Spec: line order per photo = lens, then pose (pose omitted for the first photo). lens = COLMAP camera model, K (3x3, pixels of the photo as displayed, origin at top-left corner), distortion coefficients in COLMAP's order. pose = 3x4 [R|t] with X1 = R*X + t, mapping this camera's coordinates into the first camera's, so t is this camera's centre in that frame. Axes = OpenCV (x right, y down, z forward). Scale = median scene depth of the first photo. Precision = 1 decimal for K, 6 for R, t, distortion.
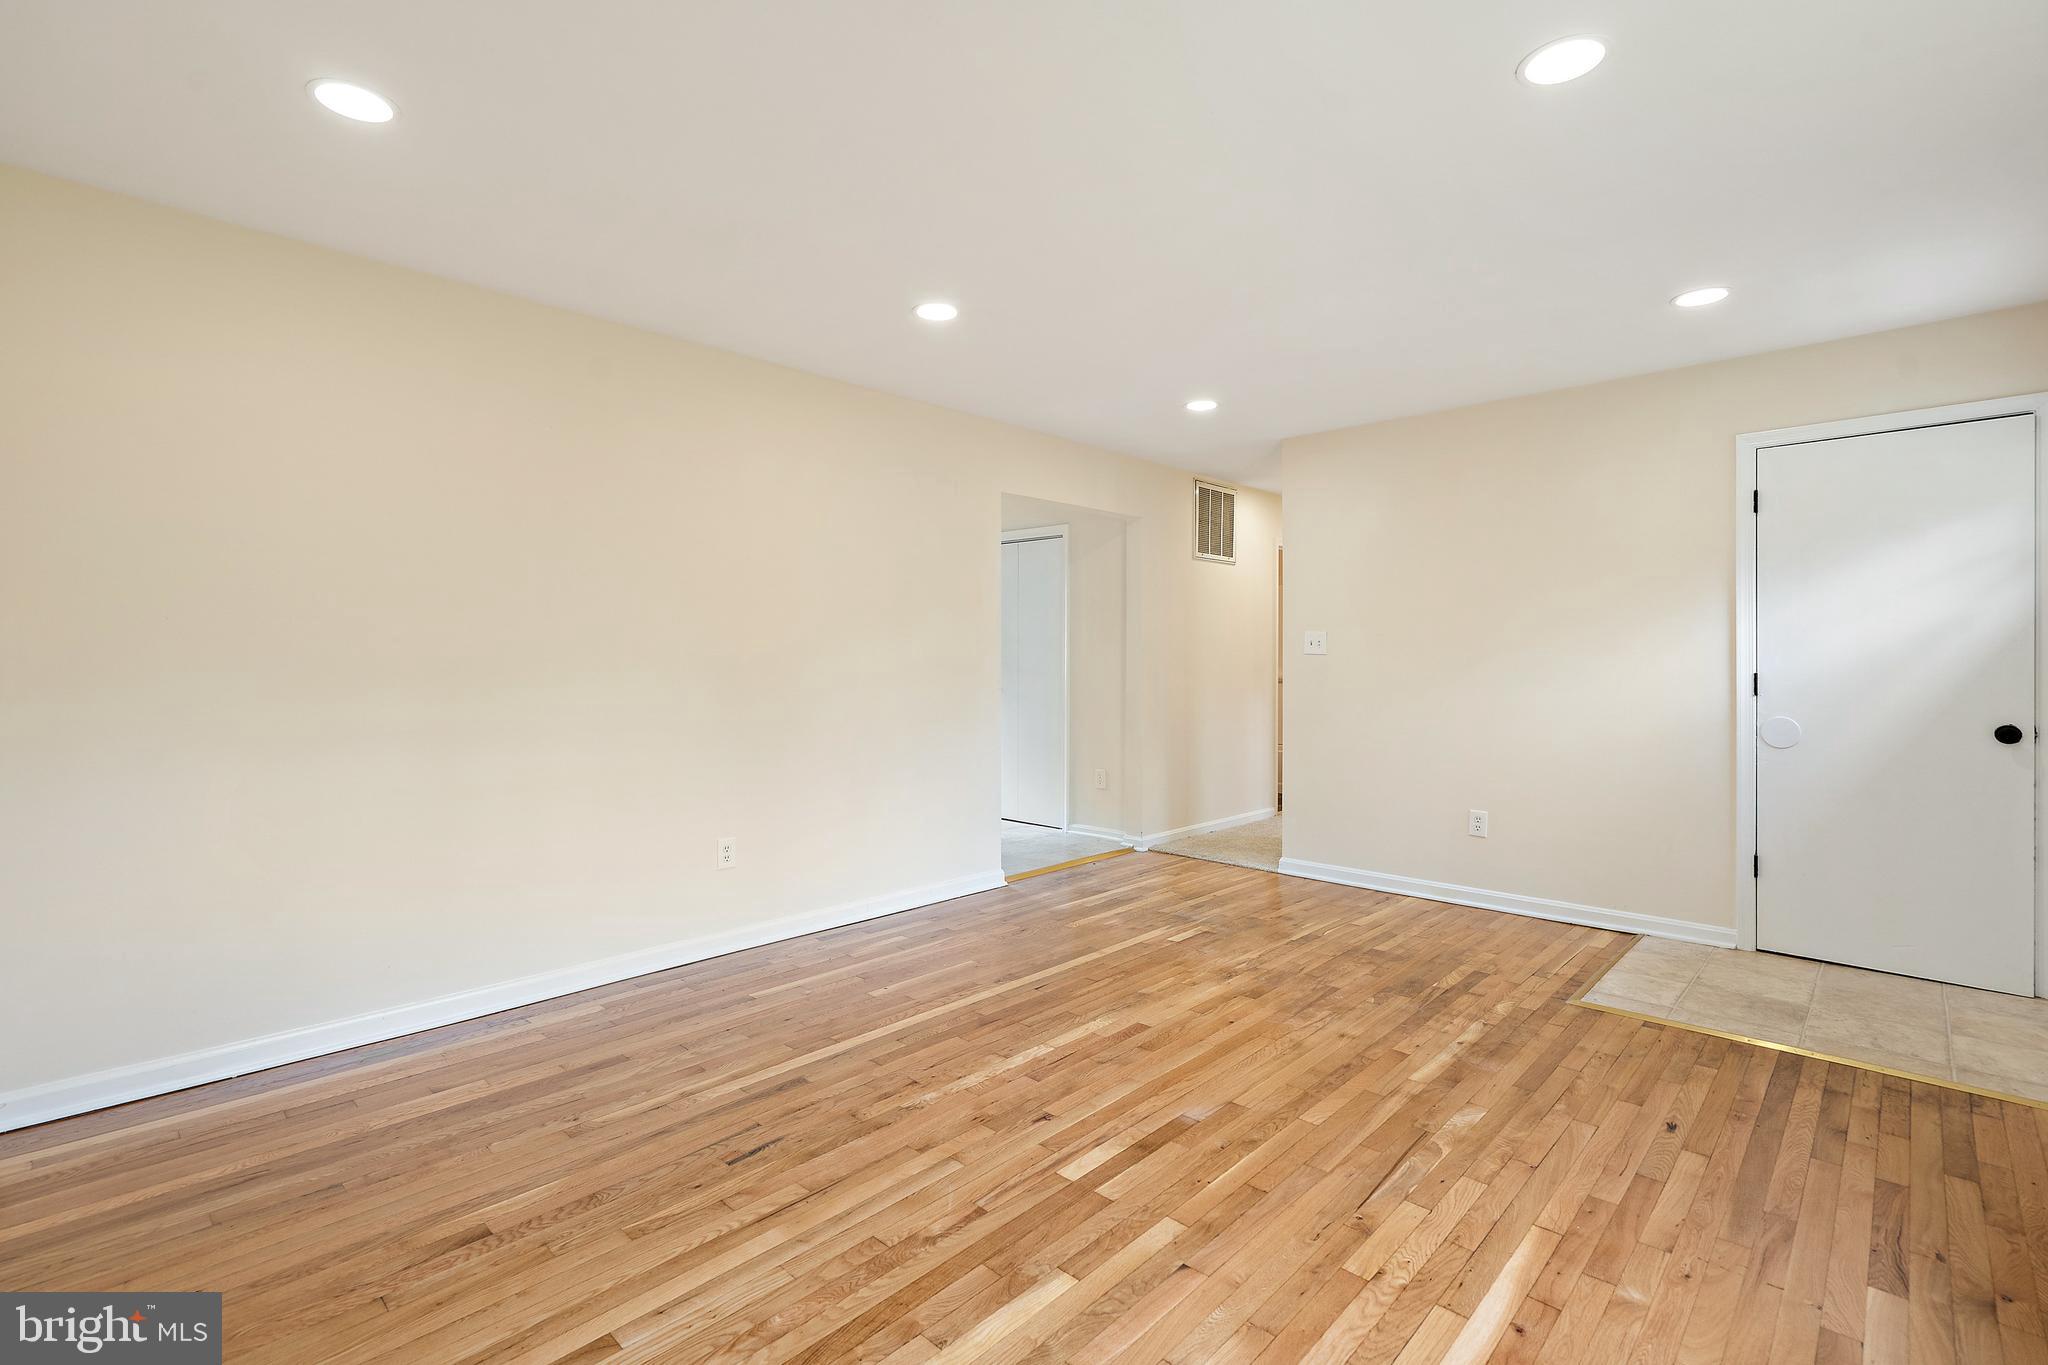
lens RADIAL K [[934.0, 0, 1019.4], [0, 934.0, 654.1], [0, 0, 1]] dist [-0.002177, -0.000416]
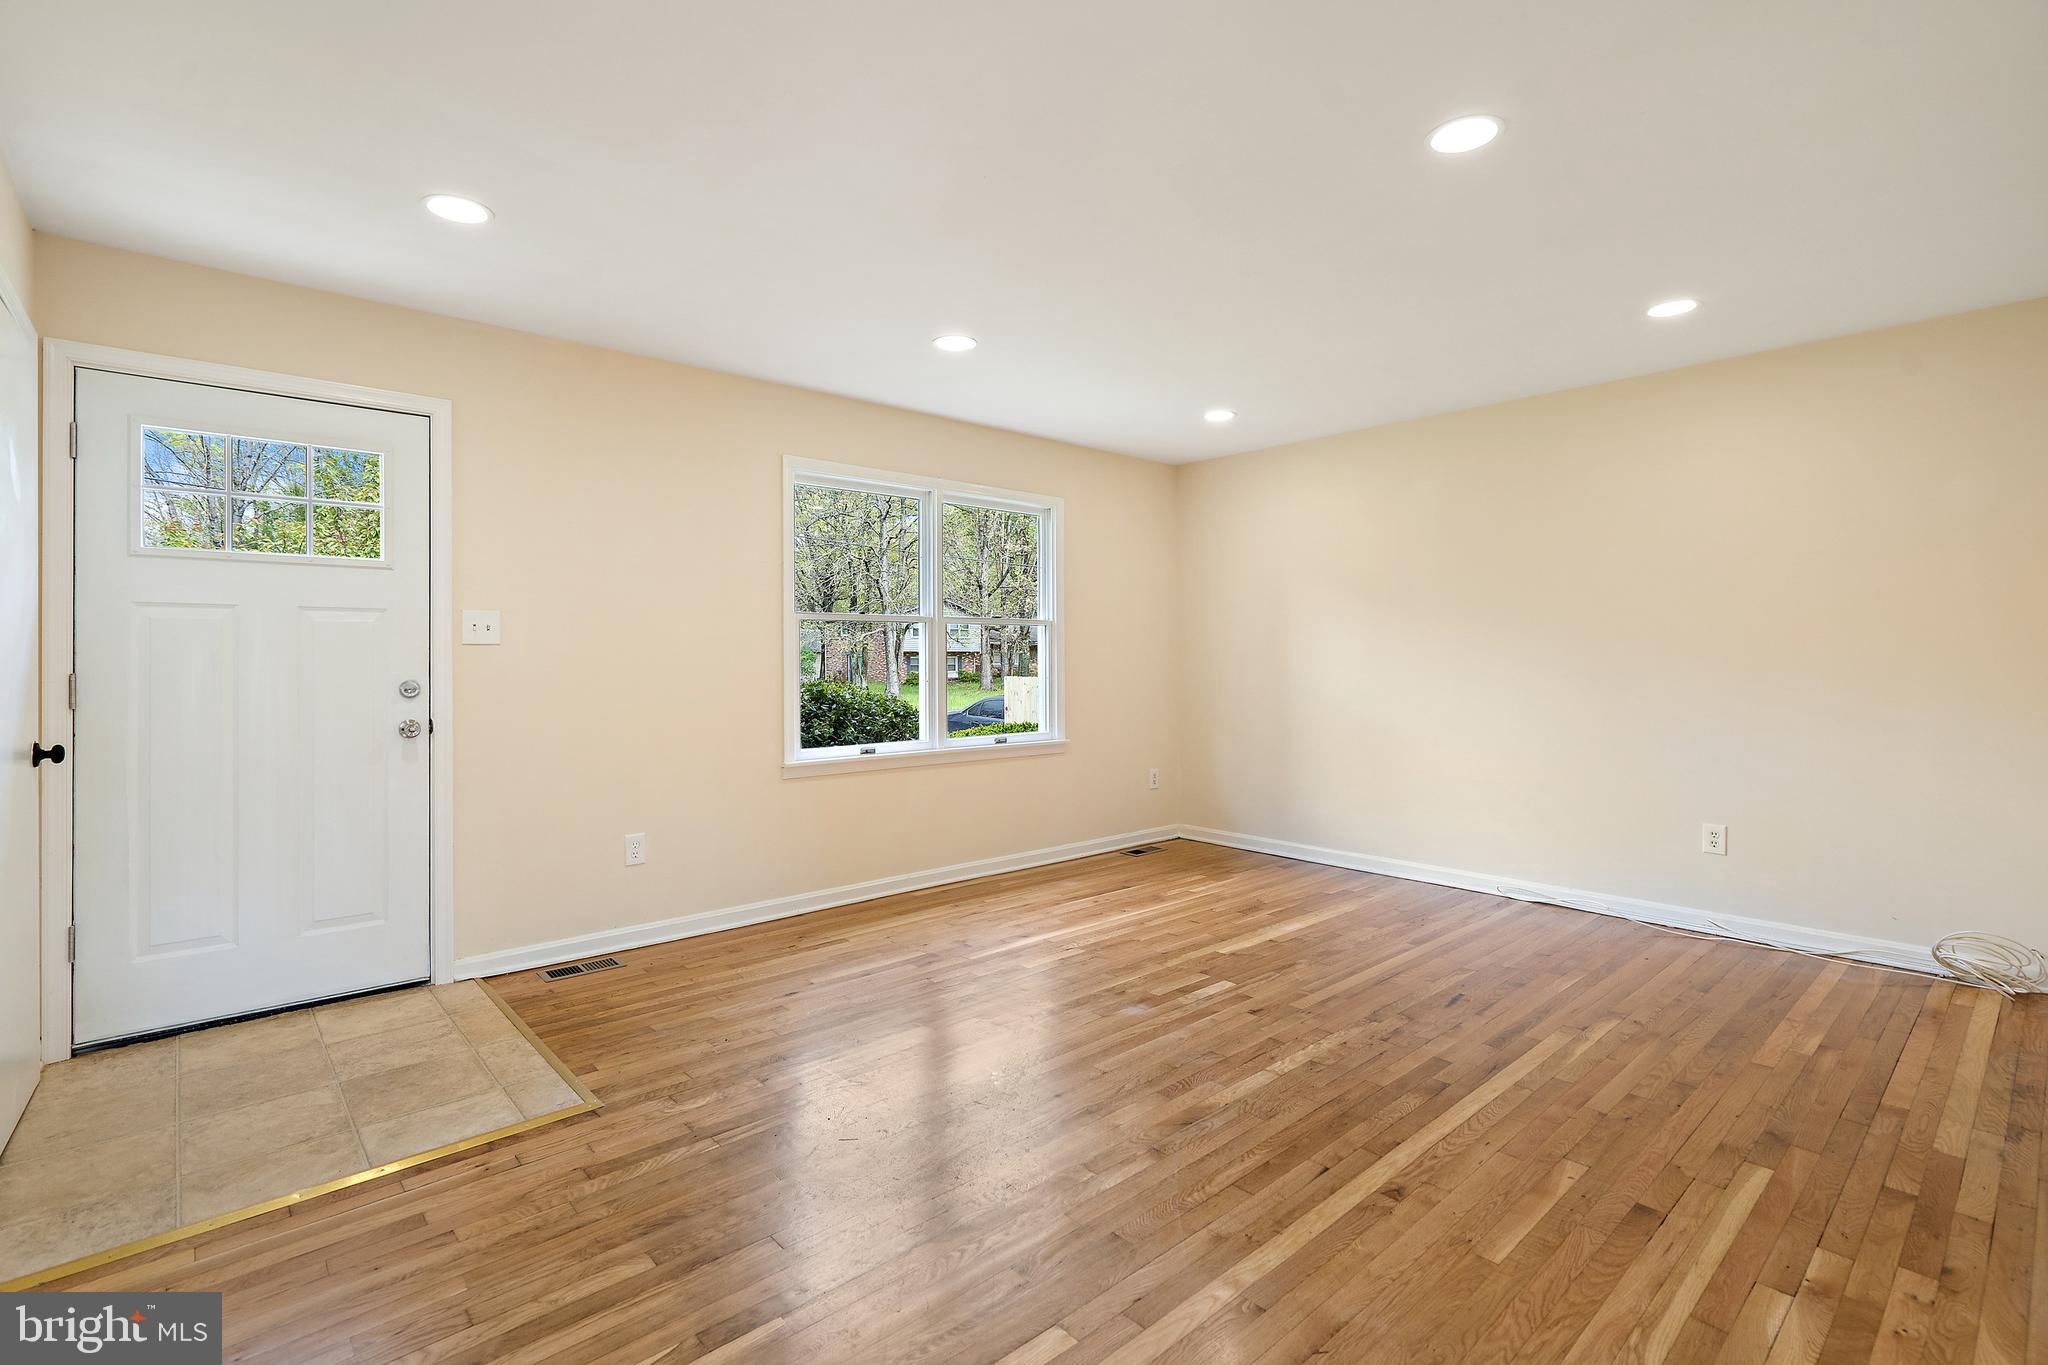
lens RADIAL K [[934.0, 0, 1019.4], [0, 934.0, 654.1], [0, 0, 1]] dist [-0.002177, -0.000416]
pose [[-0.996913, 0.001161, 0.078508, 0.203405], [0.000704, 0.999983, -0.005847, 0.009590], [-0.078513, -0.005773, -0.996896, 1.896135]]
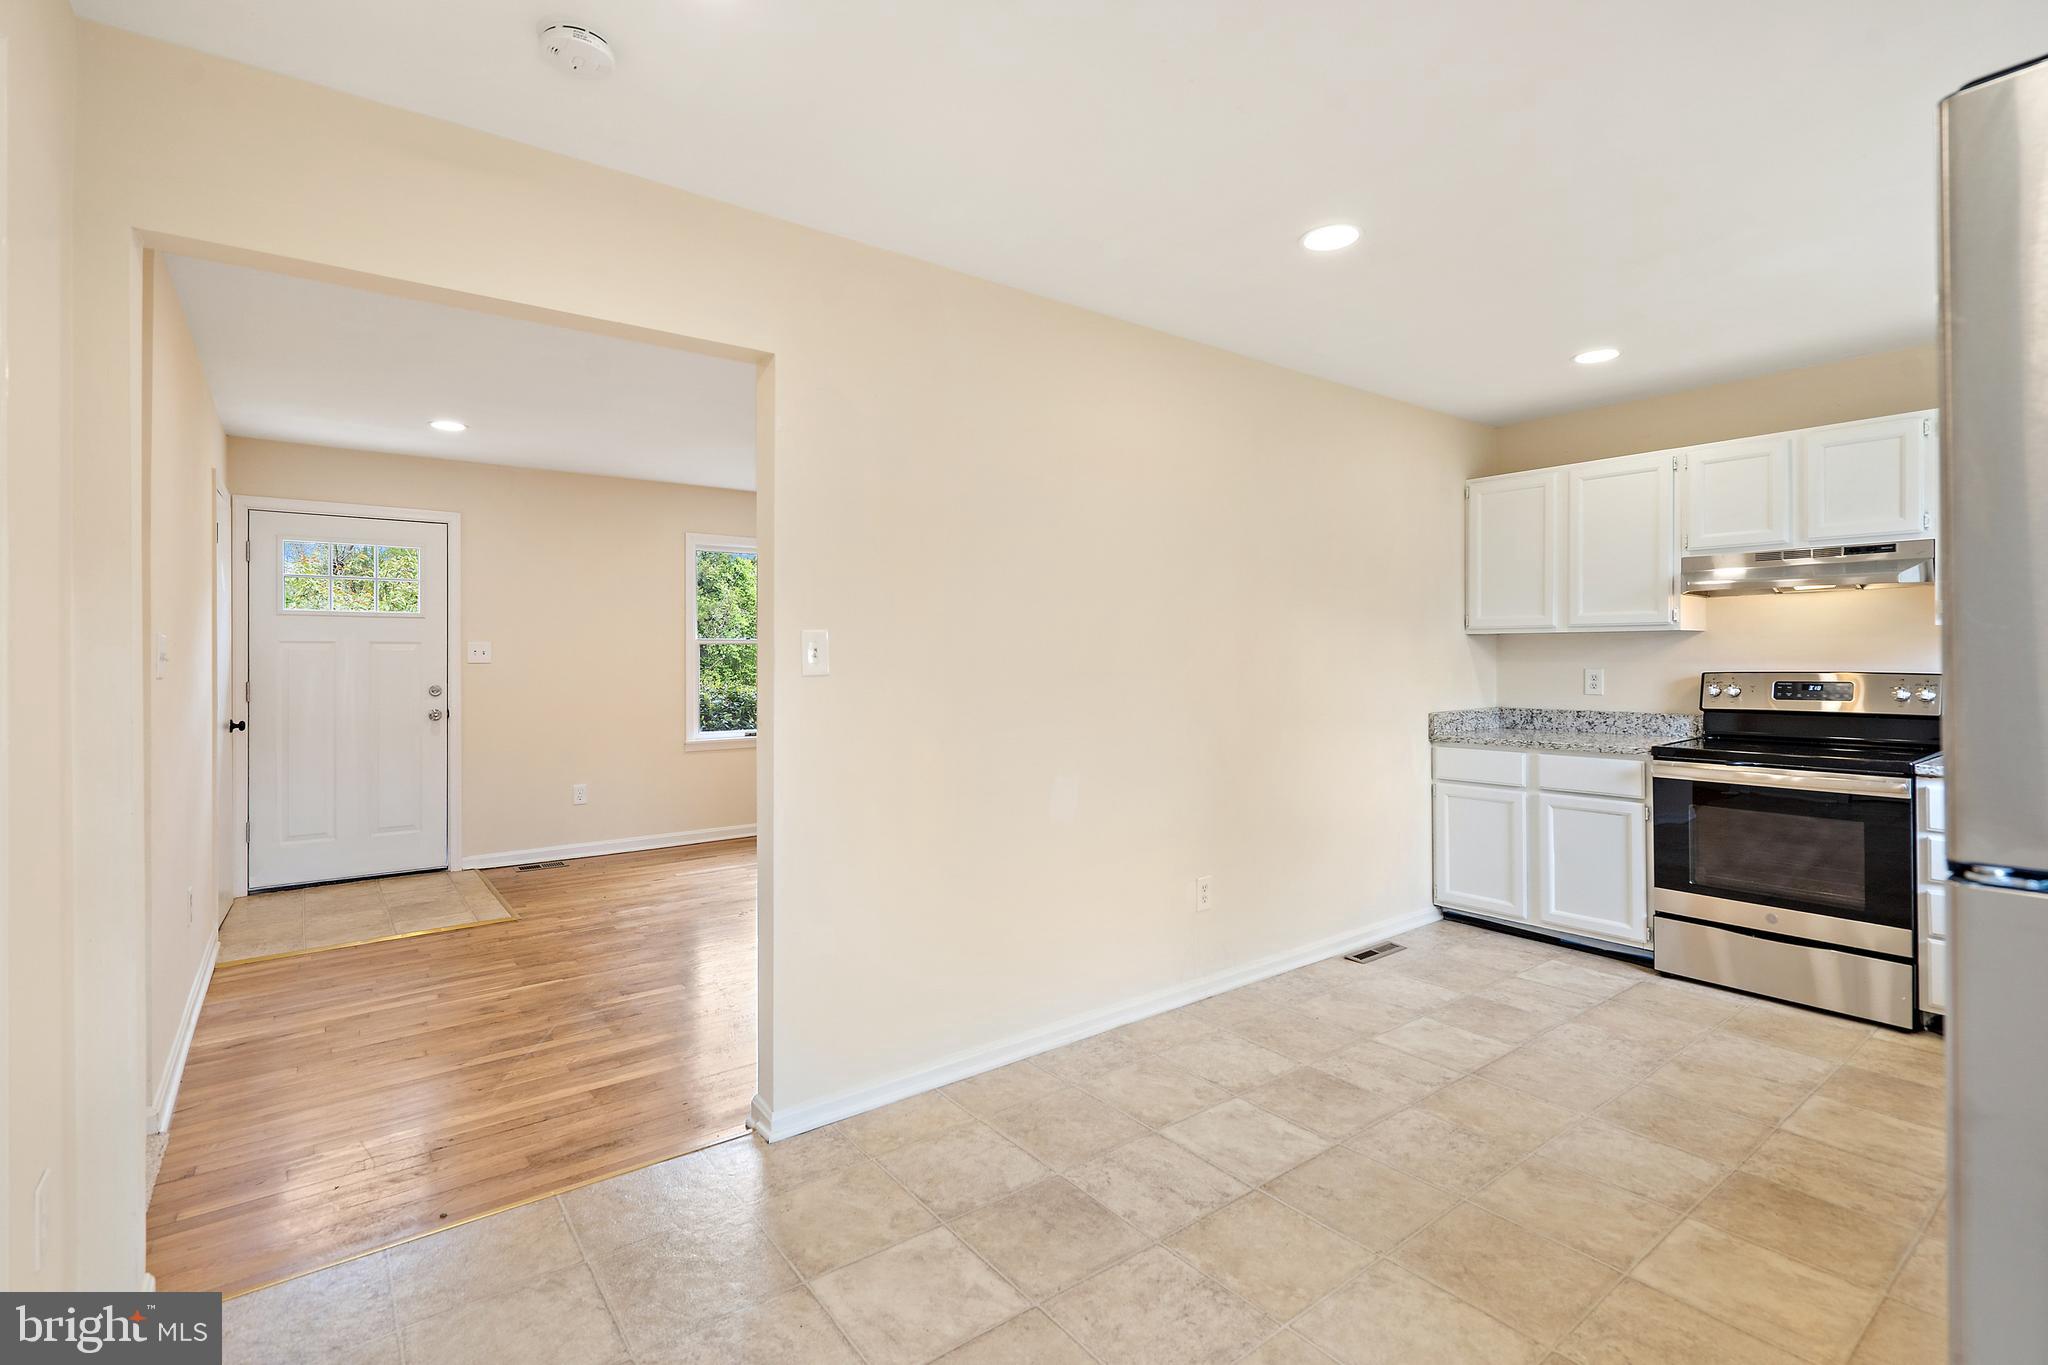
lens RADIAL K [[934.0, 0, 1019.4], [0, 934.0, 654.1], [0, 0, 1]] dist [-0.002177, -0.000416]
pose [[-0.988020, 0.001290, 0.154324, -0.402056], [0.000294, 0.999979, -0.006477, -0.015445], [-0.154329, -0.006354, -0.987999, 2.479033]]
